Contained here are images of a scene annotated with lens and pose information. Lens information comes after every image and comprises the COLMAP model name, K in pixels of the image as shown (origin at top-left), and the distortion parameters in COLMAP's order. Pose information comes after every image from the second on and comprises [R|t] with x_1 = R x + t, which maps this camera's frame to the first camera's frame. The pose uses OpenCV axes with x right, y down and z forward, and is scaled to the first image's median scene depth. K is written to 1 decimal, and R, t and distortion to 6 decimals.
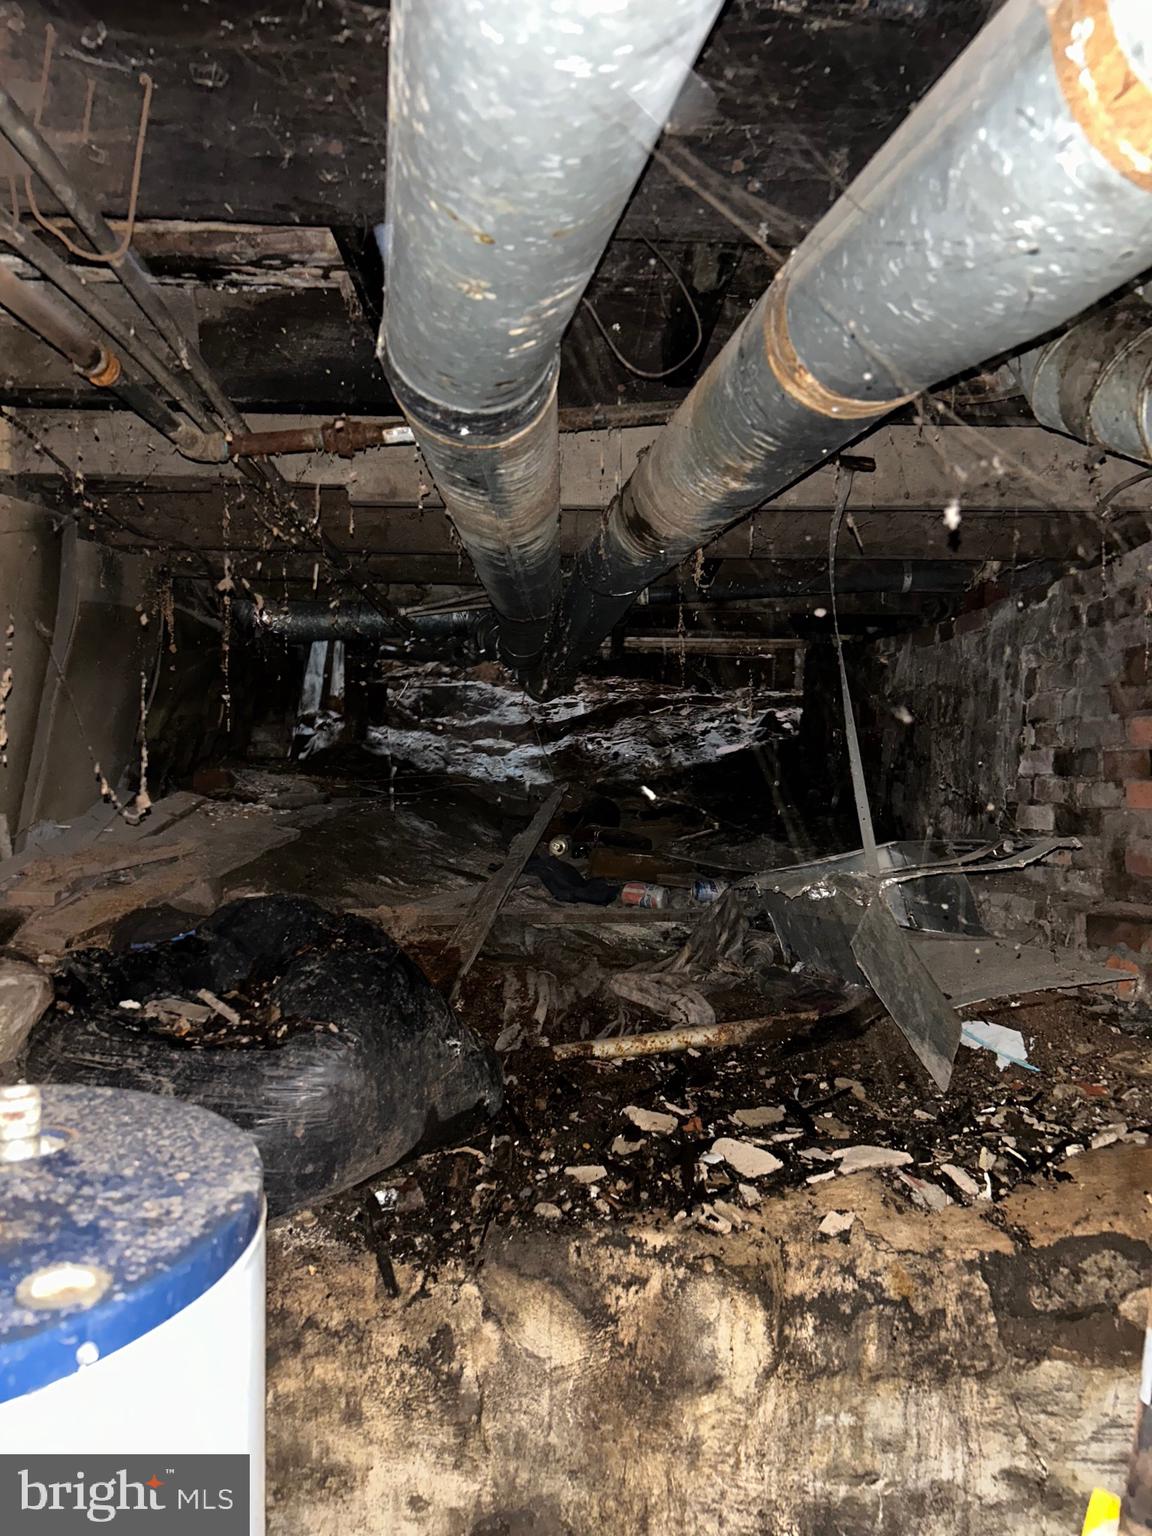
lens RADIAL K [[1173.1, 0, 574.4], [0, 1173.1, 771.2], [0, 0, 1]] dist [0.054355, -0.055375]
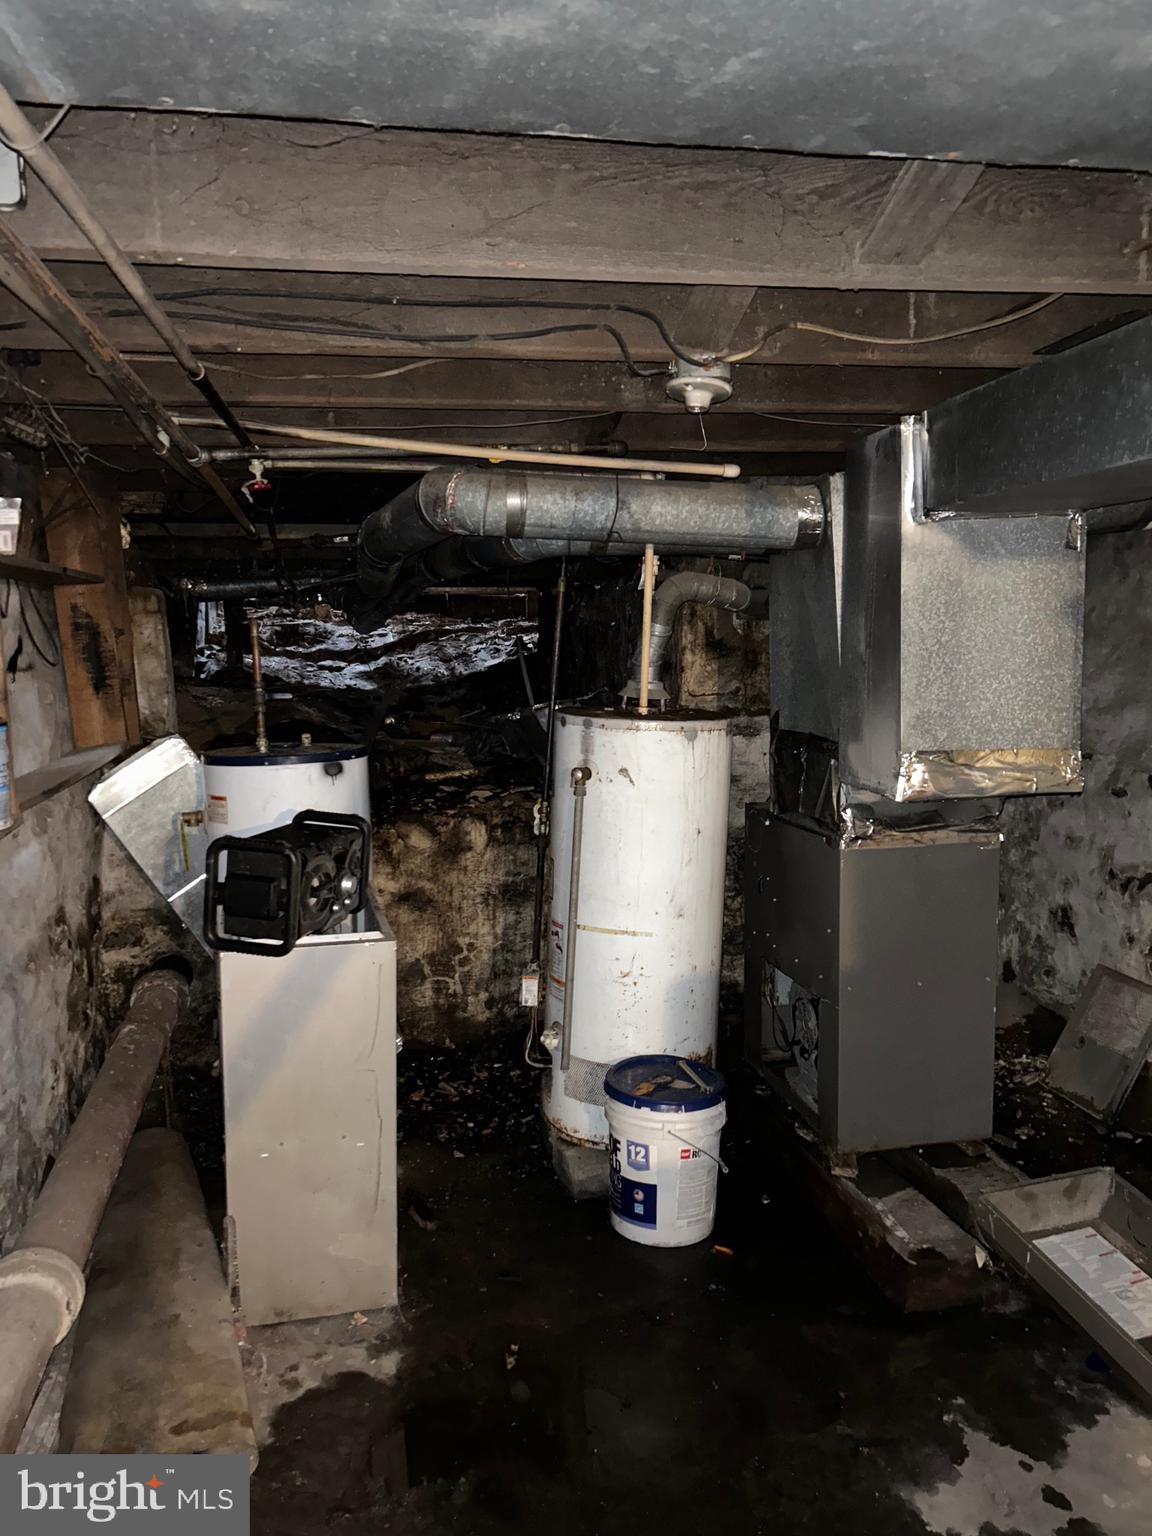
lens RADIAL K [[1173.1, 0, 578.1], [0, 1173.1, 767.3], [0, 0, 1]] dist [0.054355, -0.055375]
pose [[0.982889, -0.049758, 0.177349, -0.035515], [0.038418, 0.997026, 0.066812, 0.019325], [-0.180146, -0.058856, 0.981878, -0.510418]]
